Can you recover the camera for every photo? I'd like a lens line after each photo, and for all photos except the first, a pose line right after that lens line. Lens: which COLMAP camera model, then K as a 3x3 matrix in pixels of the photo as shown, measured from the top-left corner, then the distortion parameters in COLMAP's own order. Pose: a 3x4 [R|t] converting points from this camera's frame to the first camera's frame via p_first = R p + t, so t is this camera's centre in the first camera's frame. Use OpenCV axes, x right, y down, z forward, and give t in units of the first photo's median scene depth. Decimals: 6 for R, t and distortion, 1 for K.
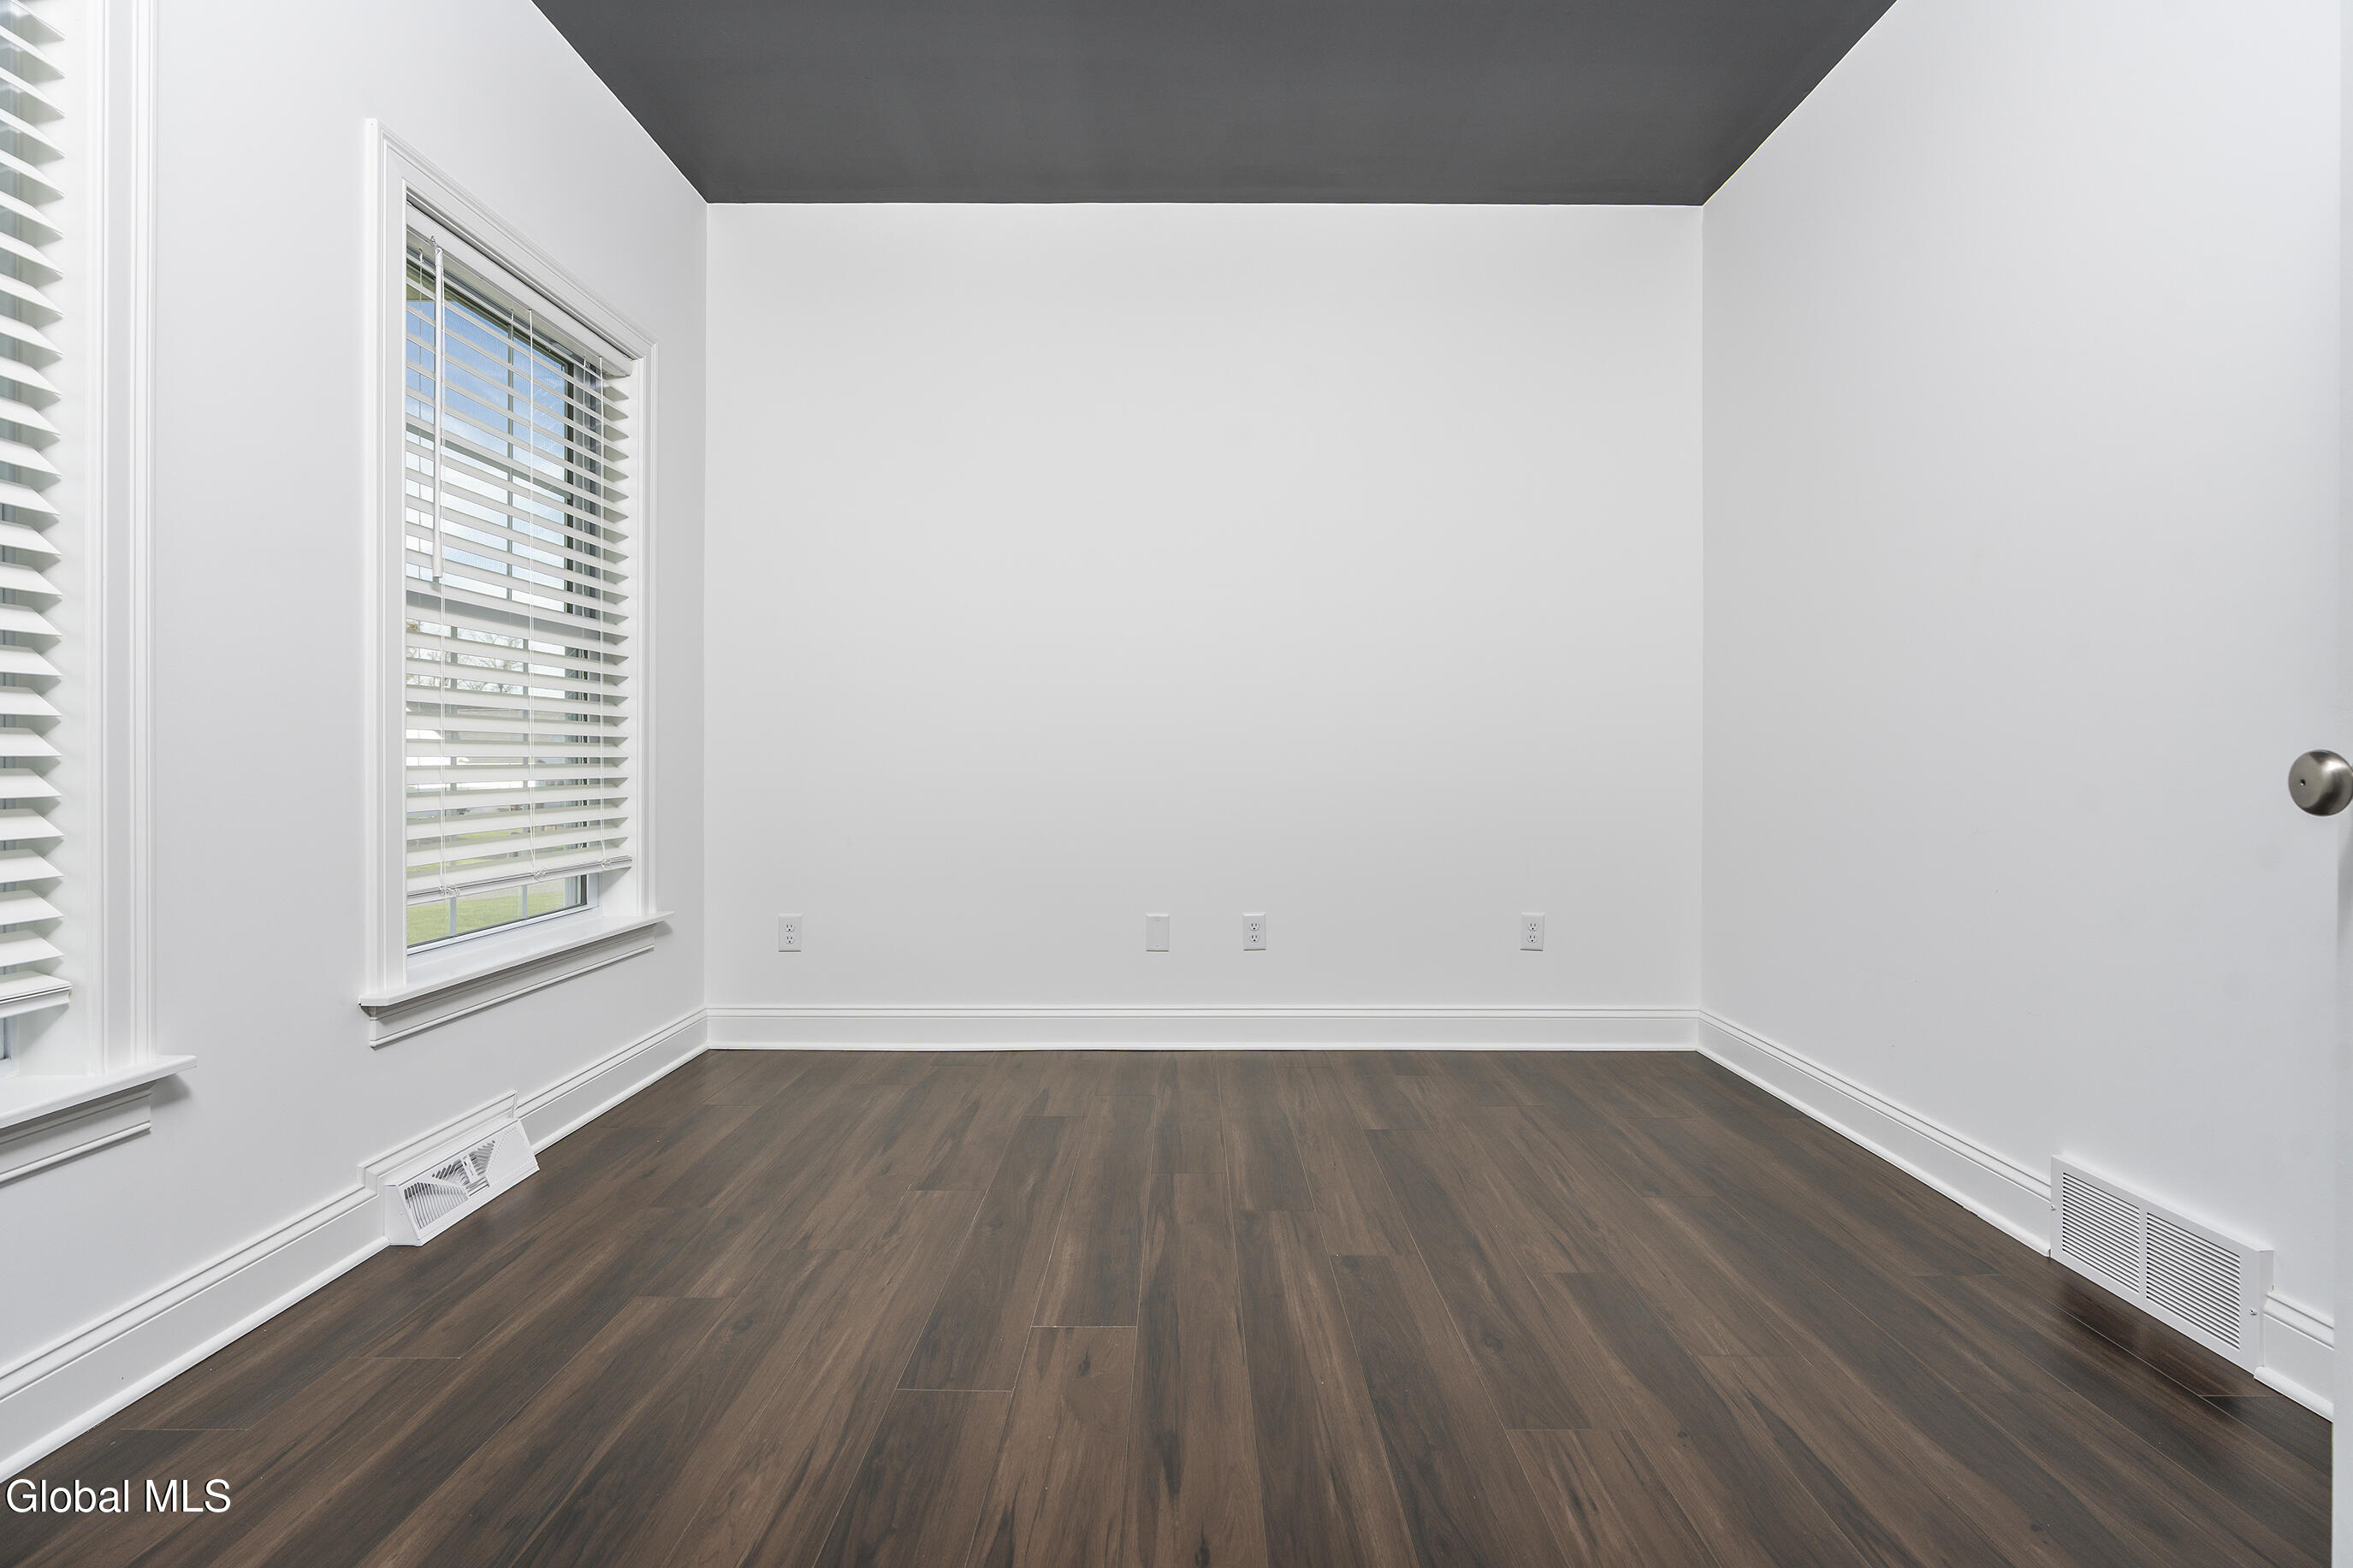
lens RADIAL K [[1014.7, 0, 1165.8], [0, 1014.7, 779.7], [0, 0, 1]] dist [-0.000014, 0.000215]
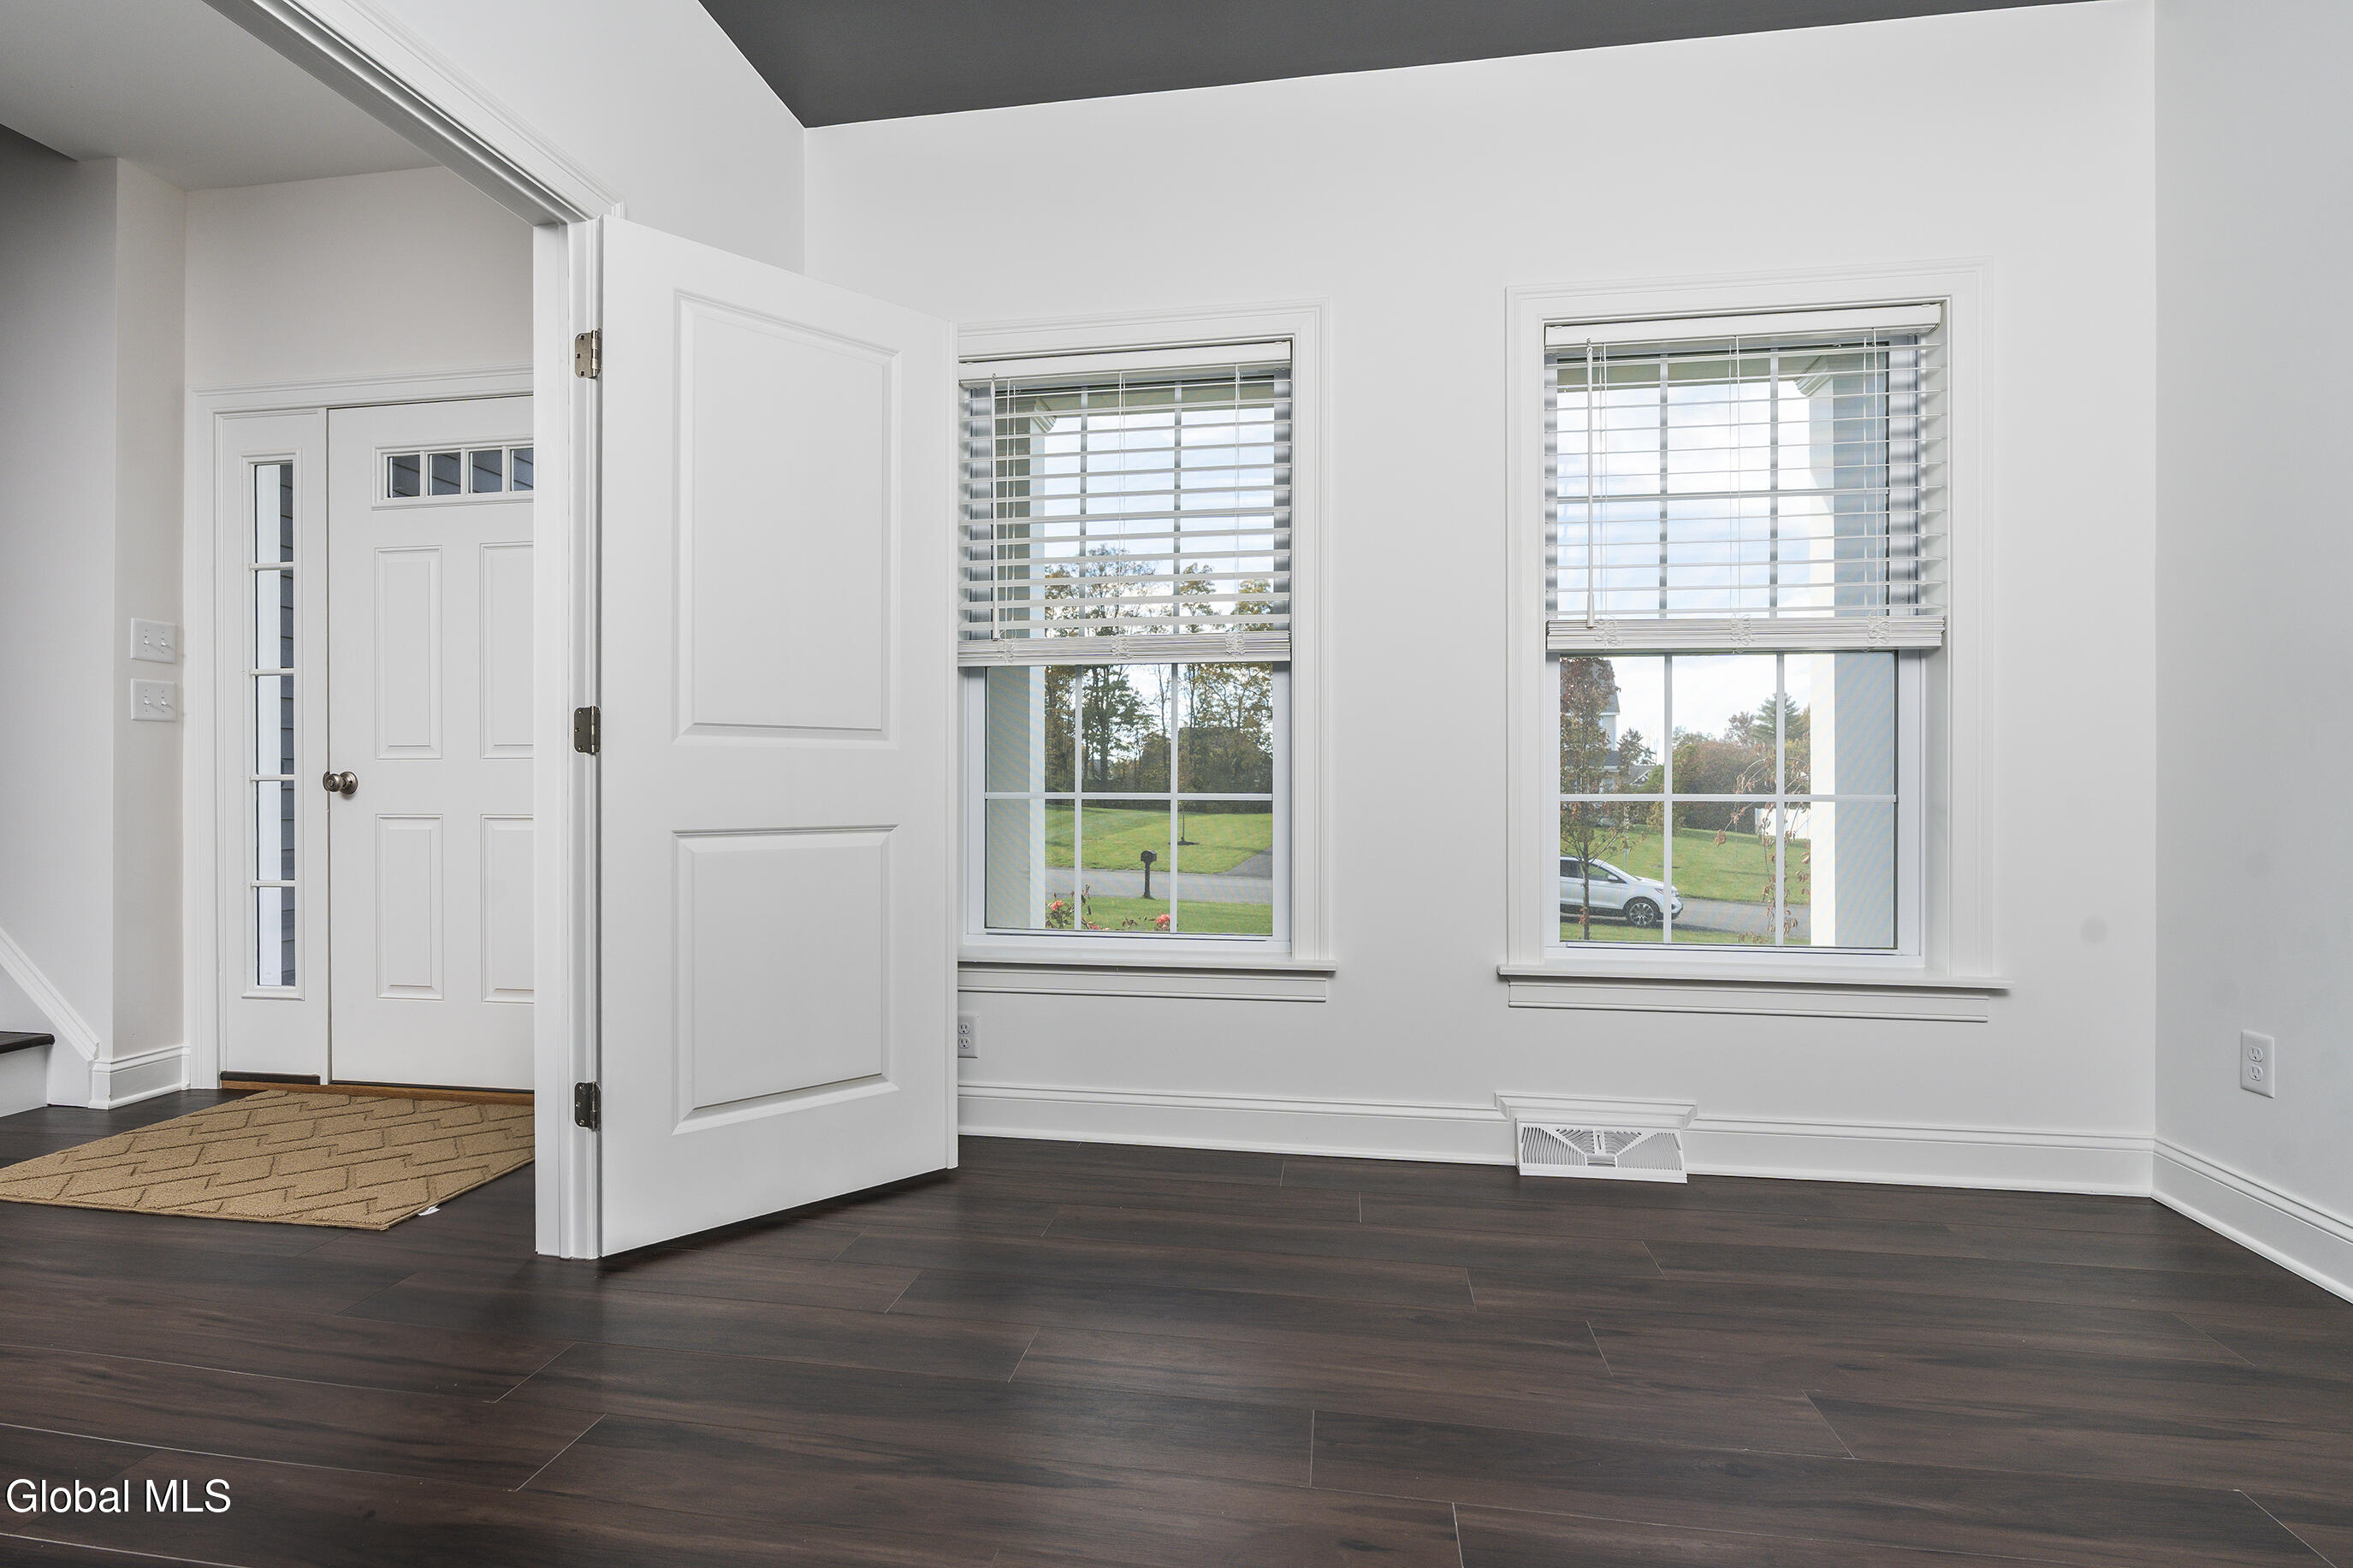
lens RADIAL K [[1083.0, 0, 1176.5], [0, 1083.0, 784.0], [0, 0, 1]] dist [-0.010528, 0.000765]
pose [[-0.140396, -0.010681, -0.990038, 0.680358], [-0.018663, 0.999793, -0.008139, 0.014627], [0.989920, 0.017334, -0.140566, 0.879941]]
